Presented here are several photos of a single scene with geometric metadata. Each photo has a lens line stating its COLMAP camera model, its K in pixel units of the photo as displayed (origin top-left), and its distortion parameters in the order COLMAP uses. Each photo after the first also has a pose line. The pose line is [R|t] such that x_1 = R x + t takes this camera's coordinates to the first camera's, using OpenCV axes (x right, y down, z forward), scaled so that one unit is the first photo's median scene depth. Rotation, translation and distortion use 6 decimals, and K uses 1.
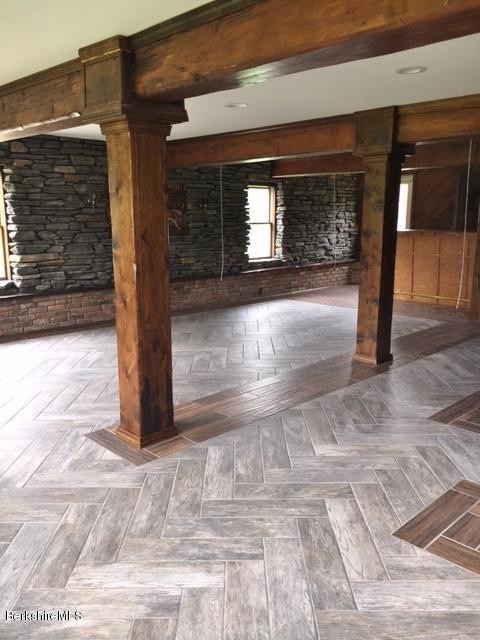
lens RADIAL K [[540.2, 0, 242.1], [0, 540.2, 319.7], [0, 0, 1]] dist [0.081410, -0.108835]
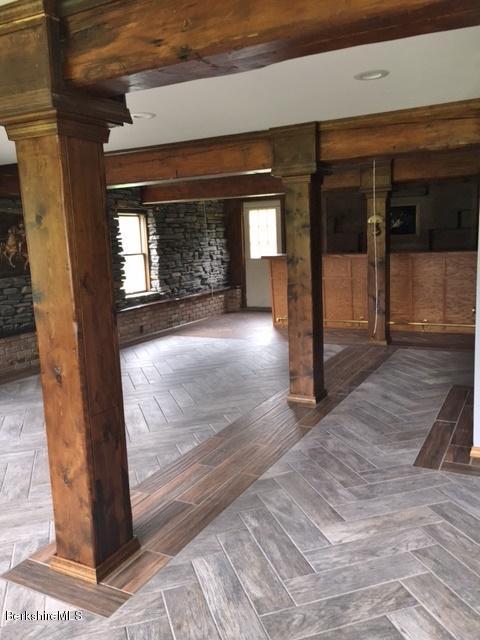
lens RADIAL K [[540.2, 0, 240.3], [0, 540.2, 319.8], [0, 0, 1]] dist [0.081410, -0.108835]
pose [[0.953664, -0.083682, 0.289003, -0.179723], [0.097910, 0.994576, -0.035105, -0.054943], [-0.284498, 0.061774, 0.956684, 0.245567]]
